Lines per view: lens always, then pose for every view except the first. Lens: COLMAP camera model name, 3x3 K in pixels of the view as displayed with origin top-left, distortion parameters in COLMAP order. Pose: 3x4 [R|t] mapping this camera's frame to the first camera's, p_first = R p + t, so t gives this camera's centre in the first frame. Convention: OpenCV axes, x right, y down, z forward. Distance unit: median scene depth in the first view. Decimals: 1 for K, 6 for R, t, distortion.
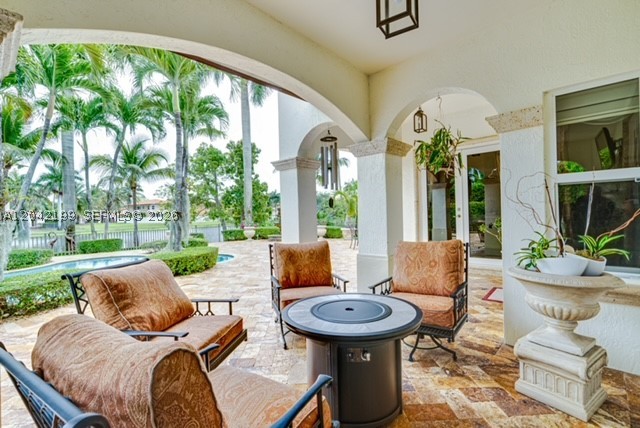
lens RADIAL K [[297.5, 0, 318.2], [0, 297.5, 216.0], [0, 0, 1]] dist [-0.001392, 0.000362]
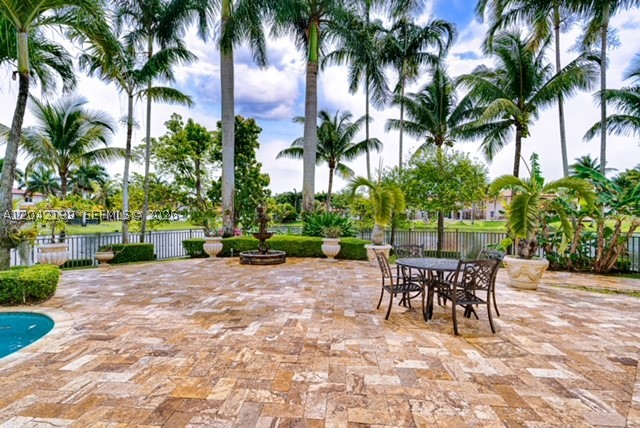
lens RADIAL K [[297.5, 0, 318.2], [0, 297.5, 216.0], [0, 0, 1]] dist [-0.001392, 0.000362]
pose [[0.992887, 0.023747, -0.116669, 0.038542], [-0.024394, 0.999694, -0.004122, -0.006629], [0.116536, 0.006939, 0.993162, 0.299111]]
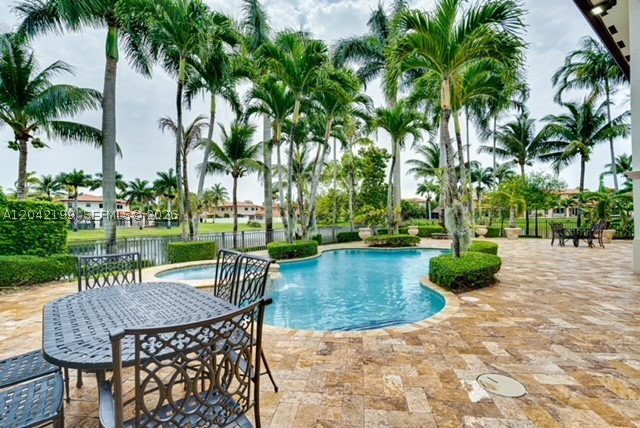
lens RADIAL K [[297.5, 0, 318.2], [0, 297.5, 216.0], [0, 0, 1]] dist [-0.001392, 0.000362]
pose [[0.983406, 0.006156, -0.181314, -0.267375], [-0.007574, 0.999946, -0.007127, 0.007699], [0.181260, 0.008382, 0.983399, -0.111928]]
